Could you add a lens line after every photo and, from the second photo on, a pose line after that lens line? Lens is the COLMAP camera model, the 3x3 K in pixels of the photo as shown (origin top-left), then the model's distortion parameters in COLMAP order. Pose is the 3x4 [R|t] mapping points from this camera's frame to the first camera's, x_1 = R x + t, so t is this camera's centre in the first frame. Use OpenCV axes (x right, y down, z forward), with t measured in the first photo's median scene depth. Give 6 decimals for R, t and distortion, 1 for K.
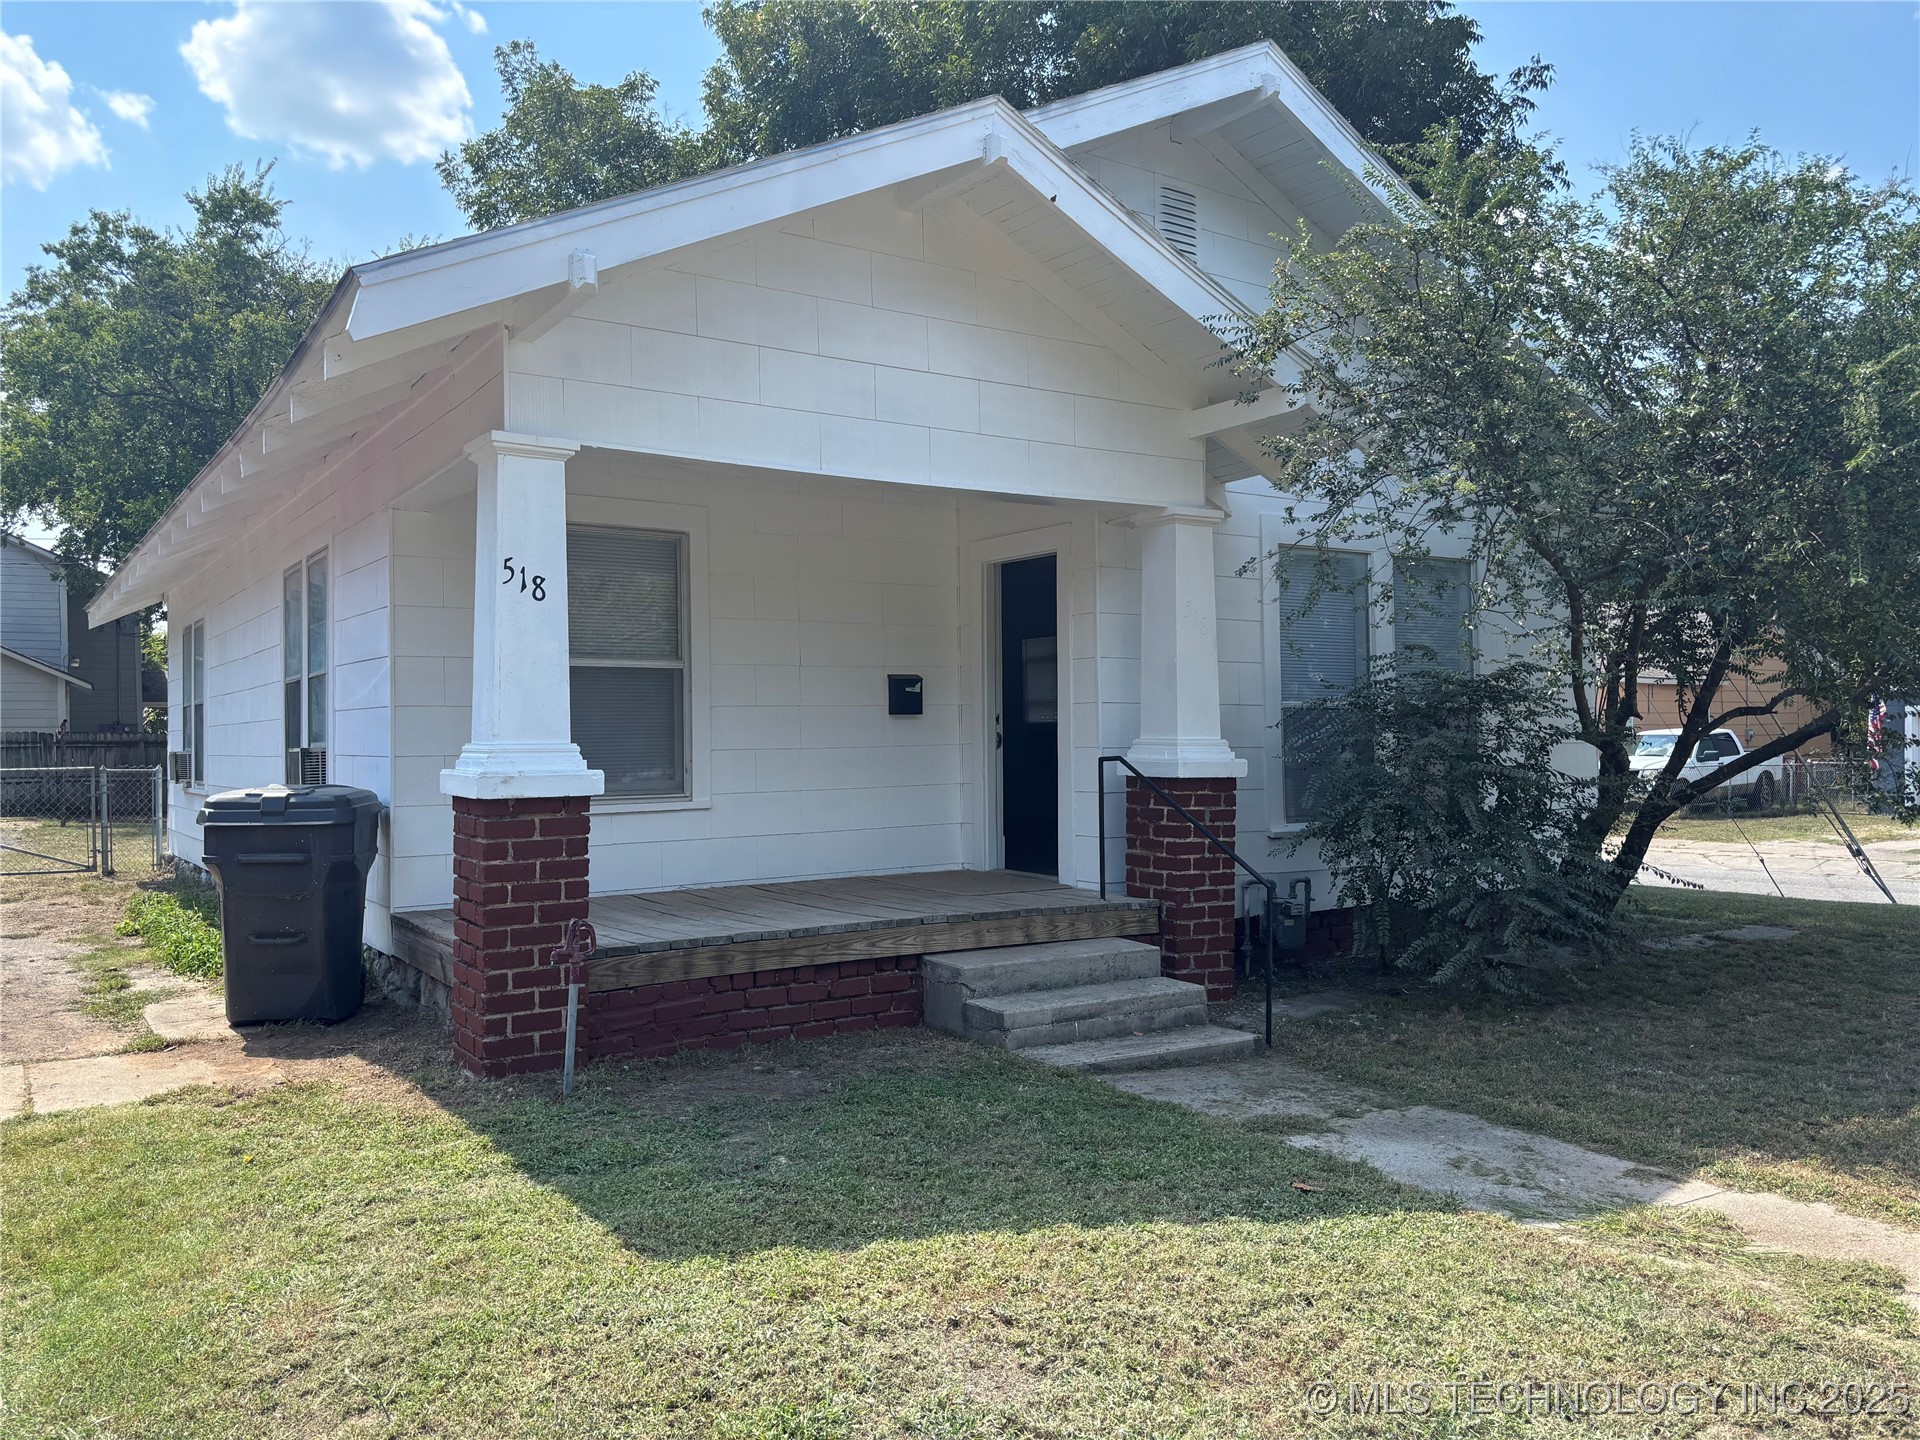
lens RADIAL K [[1467.5, 0, 959.7], [0, 1467.5, 717.0], [0, 0, 1]] dist [0.041448, -0.032003]
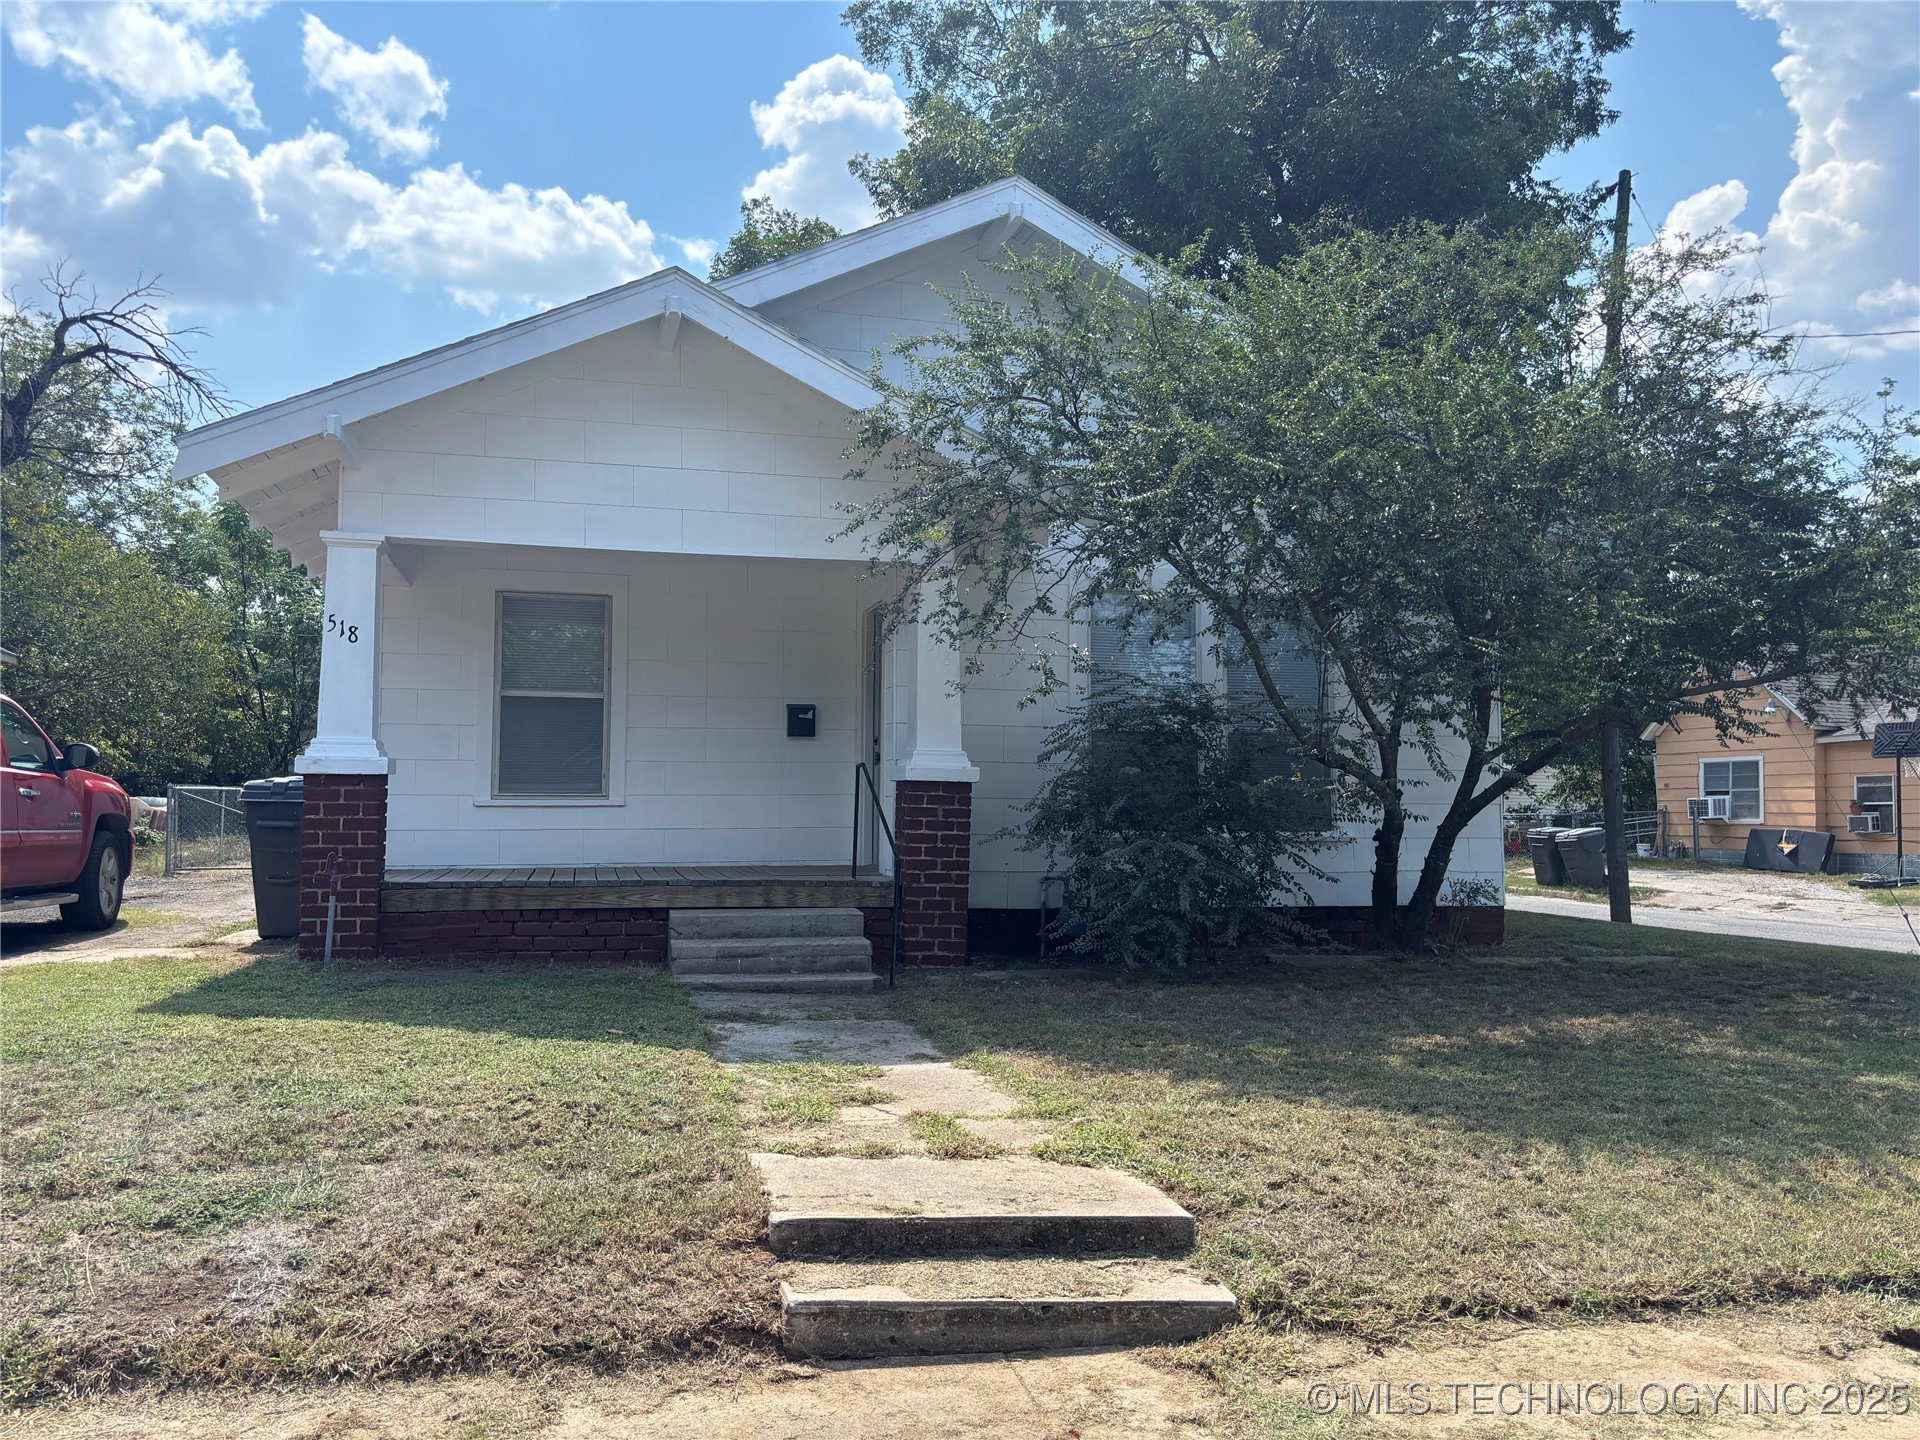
lens RADIAL K [[1467.5, 0, 924.4], [0, 1467.5, 713.2], [0, 0, 1]] dist [0.041448, -0.032003]
pose [[0.938604, -0.006235, -0.344940, 0.623000], [-0.010065, 0.998916, -0.045443, 0.043547], [0.344849, 0.046125, 0.937524, -0.155018]]
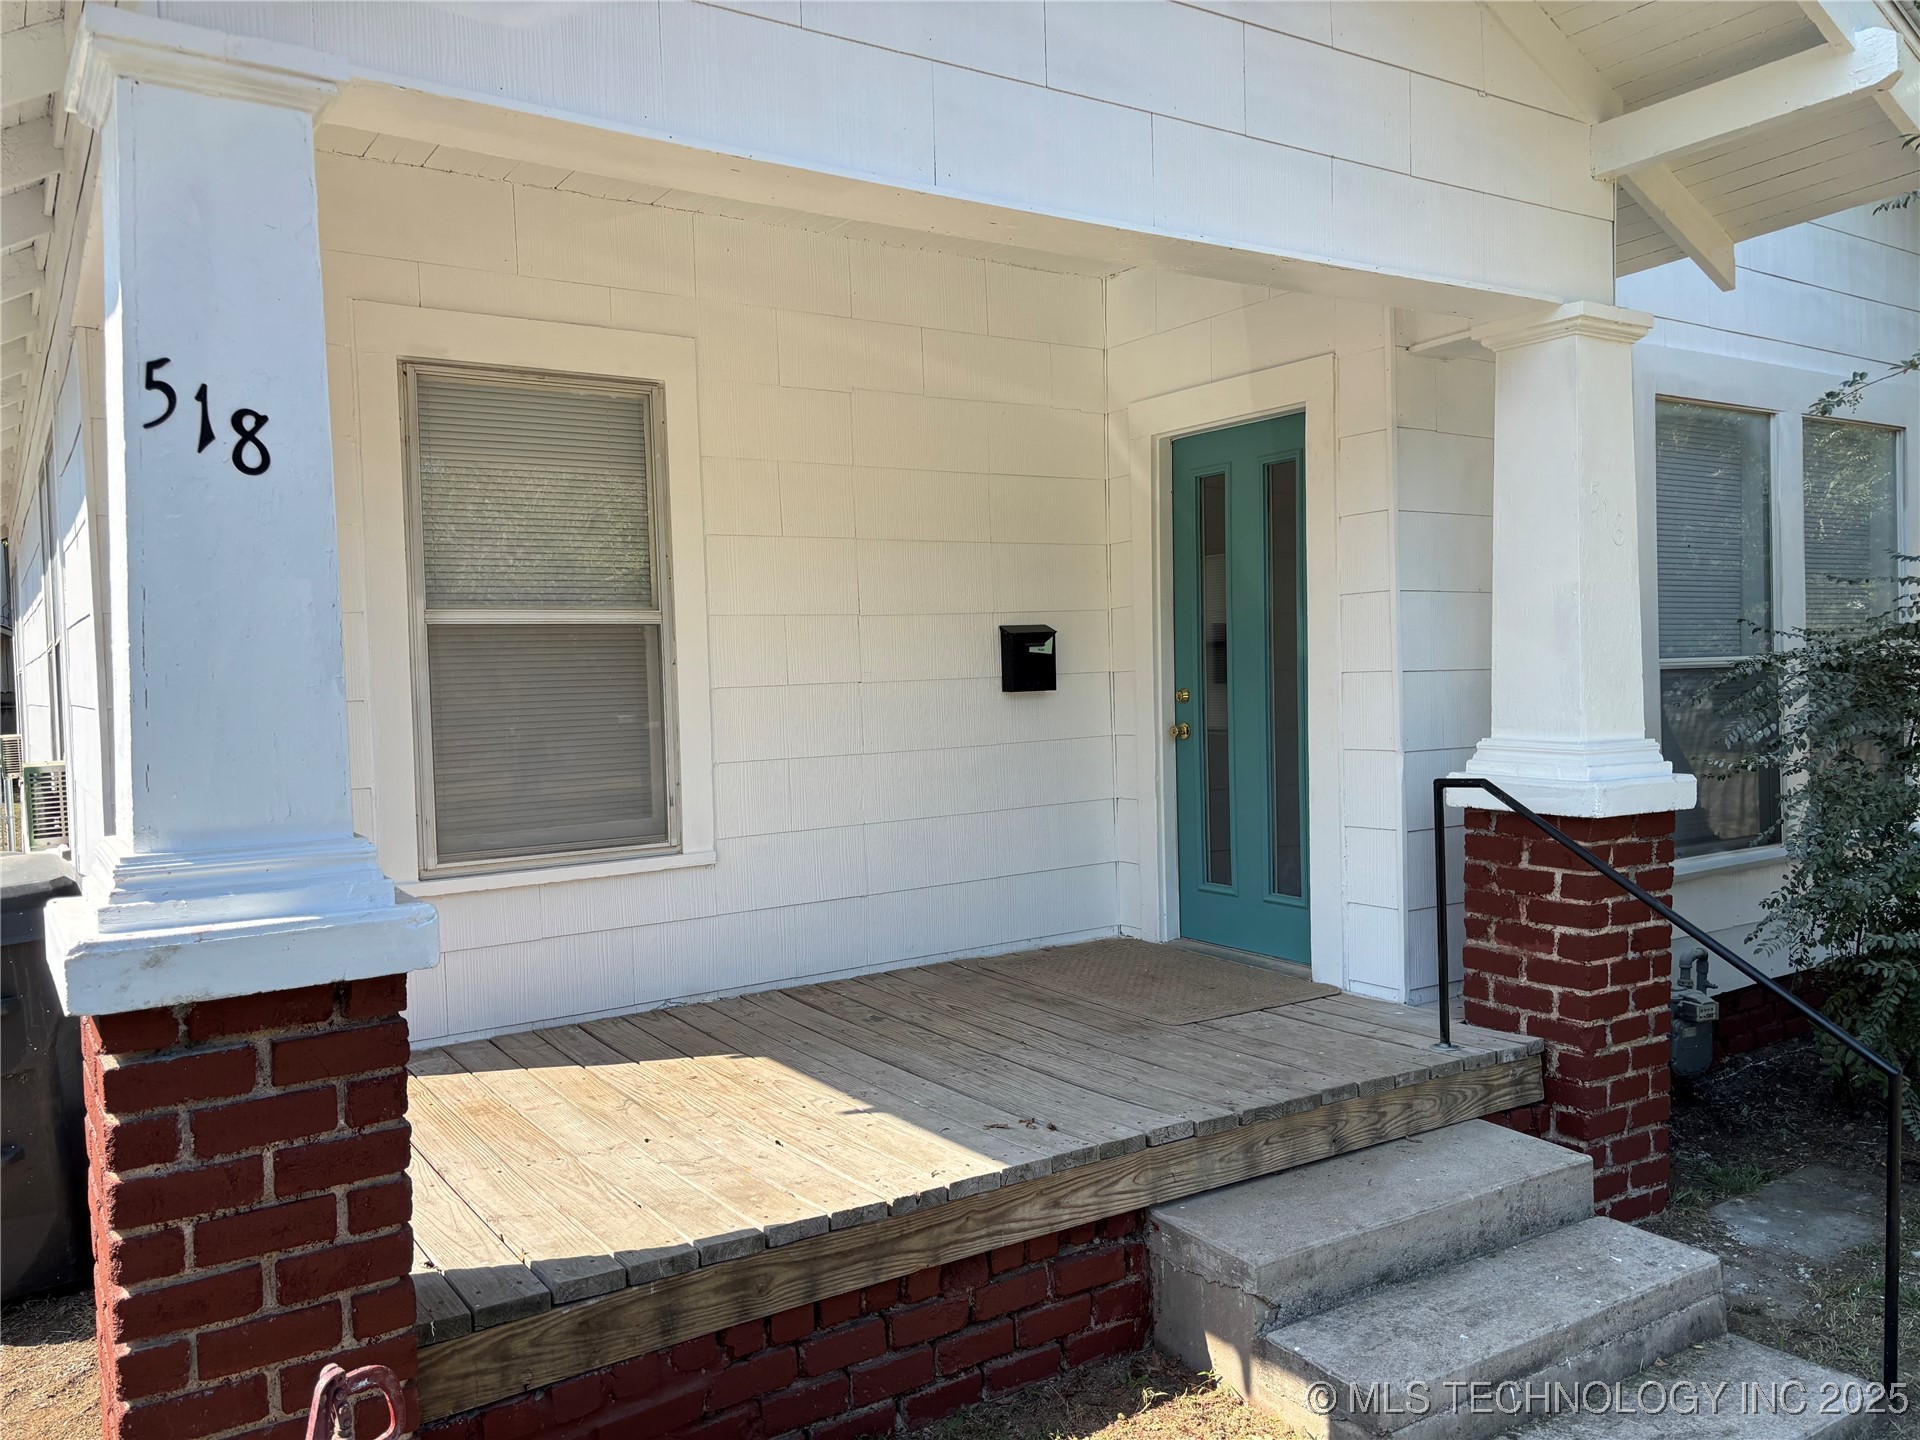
lens RADIAL K [[1467.5, 0, 936.3], [0, 1467.5, 728.3], [0, 0, 1]] dist [0.041448, -0.032003]
pose [[0.999672, -0.016730, -0.019416, -0.081656], [0.017735, 0.998448, 0.052789, -0.024381], [0.018503, -0.053116, 0.998417, 0.499121]]
